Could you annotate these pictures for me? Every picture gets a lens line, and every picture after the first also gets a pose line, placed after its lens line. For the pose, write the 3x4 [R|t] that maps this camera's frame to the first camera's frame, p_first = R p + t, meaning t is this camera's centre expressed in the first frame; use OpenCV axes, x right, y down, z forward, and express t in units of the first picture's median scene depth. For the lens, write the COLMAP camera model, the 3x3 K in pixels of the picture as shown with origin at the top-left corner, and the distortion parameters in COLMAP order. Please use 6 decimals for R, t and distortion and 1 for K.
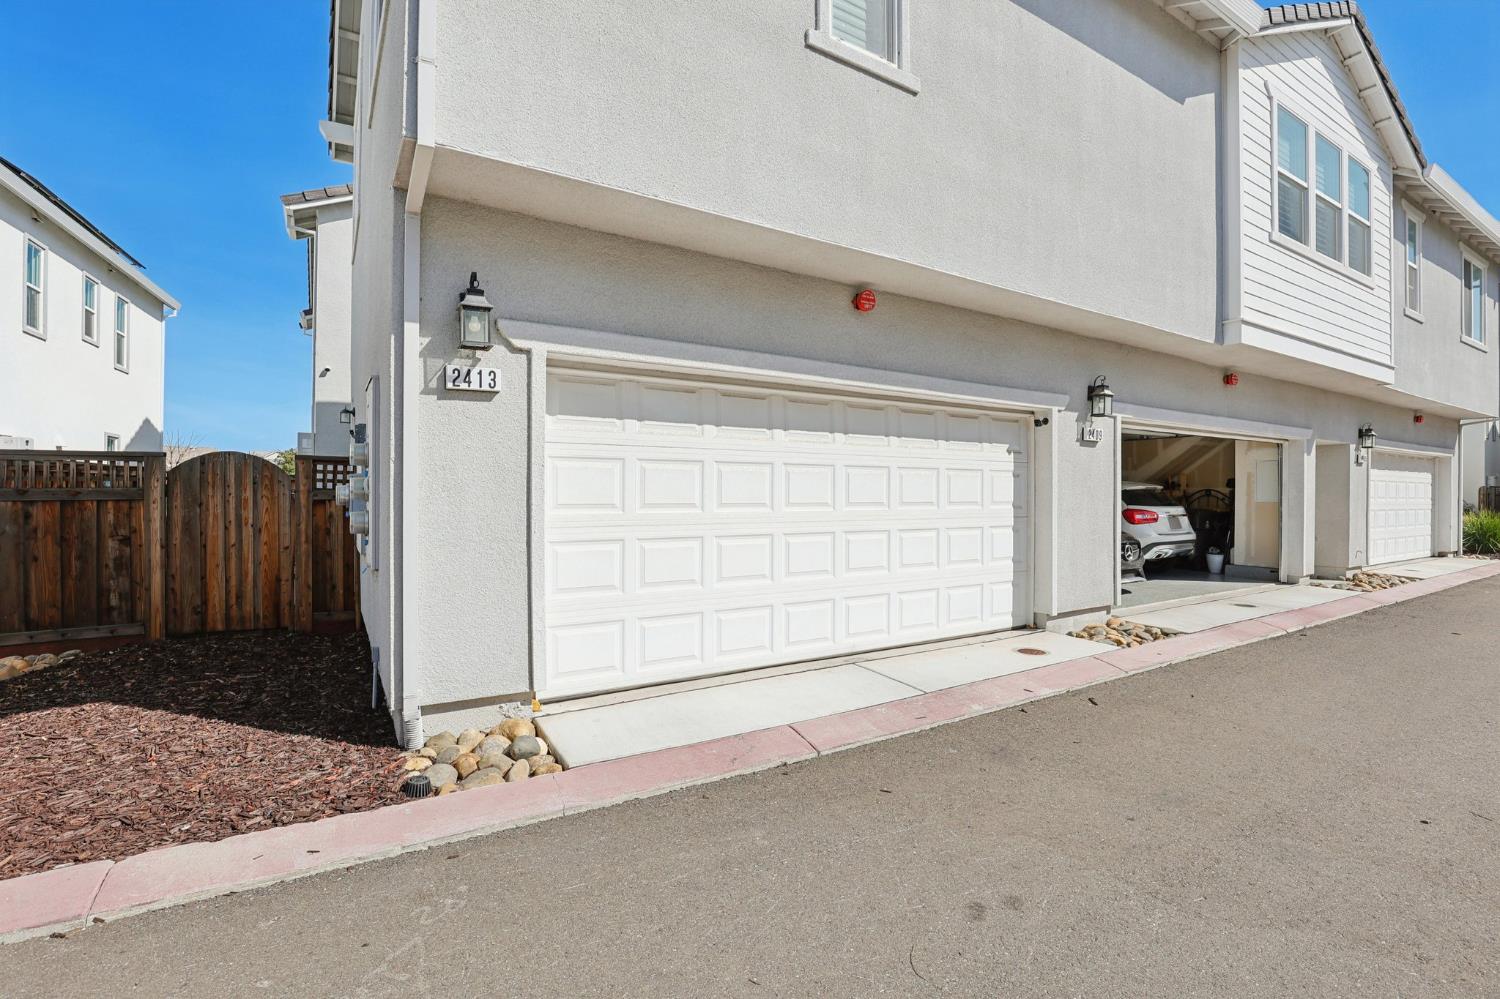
lens RADIAL K [[657.5, 0, 744.1], [0, 657.5, 490.8], [0, 0, 1]] dist [0.000999, 0.000257]
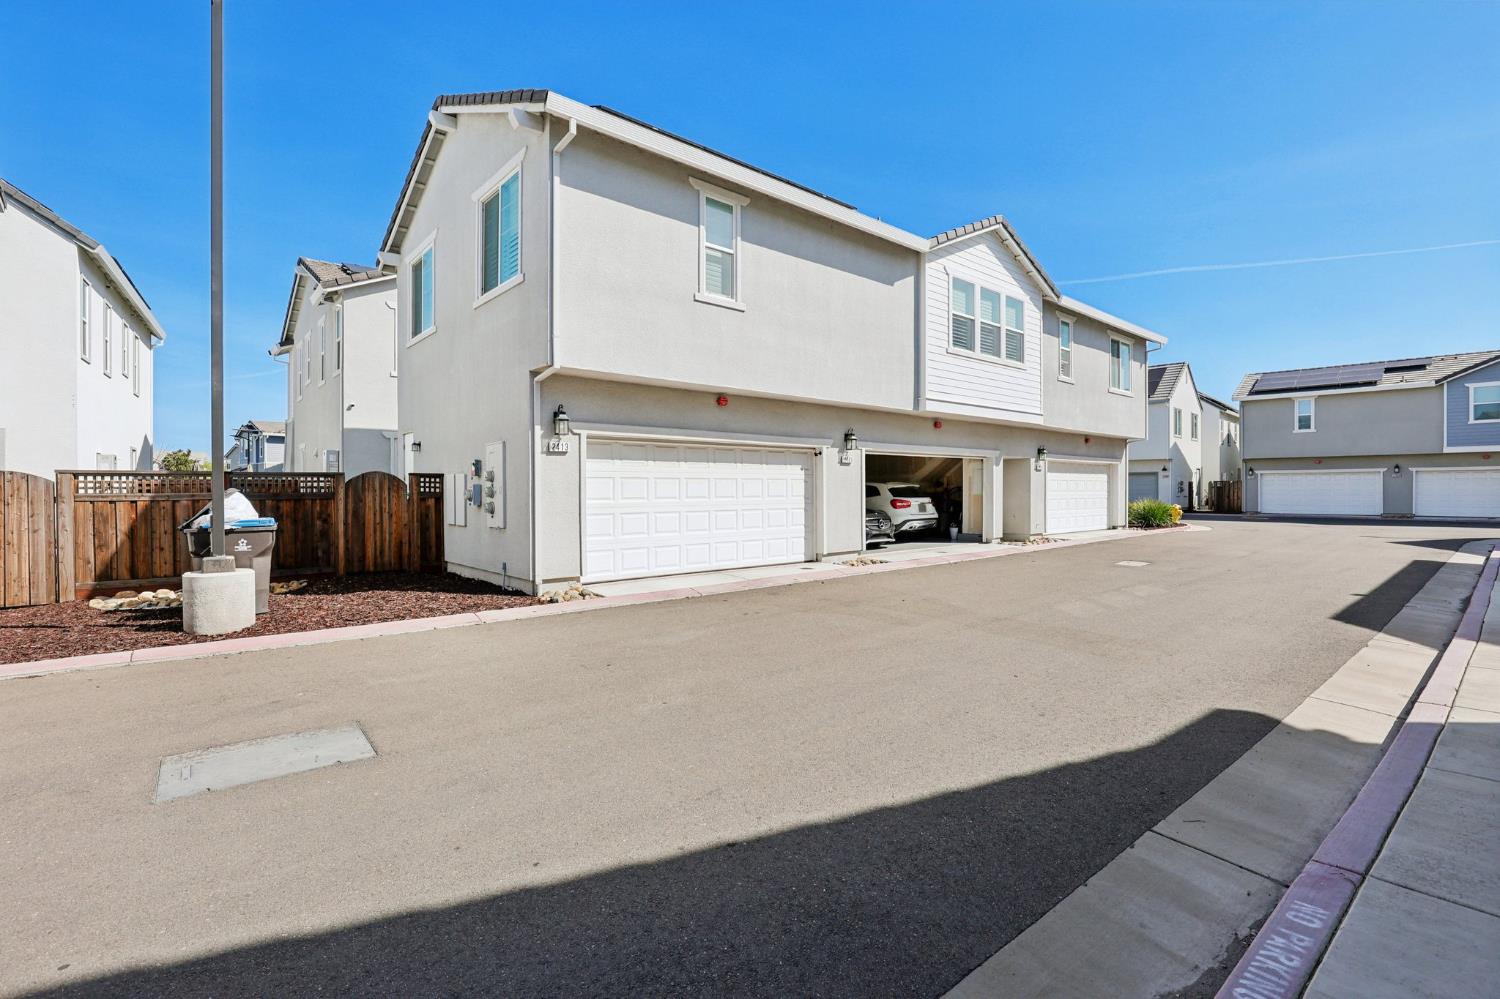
lens RADIAL K [[688.2, 0, 748.5], [0, 688.2, 491.3], [0, 0, 1]] dist [-0.039613, 0.008276]
pose [[0.986108, -0.008648, 0.165880, -0.082941], [0.007766, 0.999952, 0.005966, -0.008069], [-0.165923, -0.004595, 0.986128, -0.949928]]
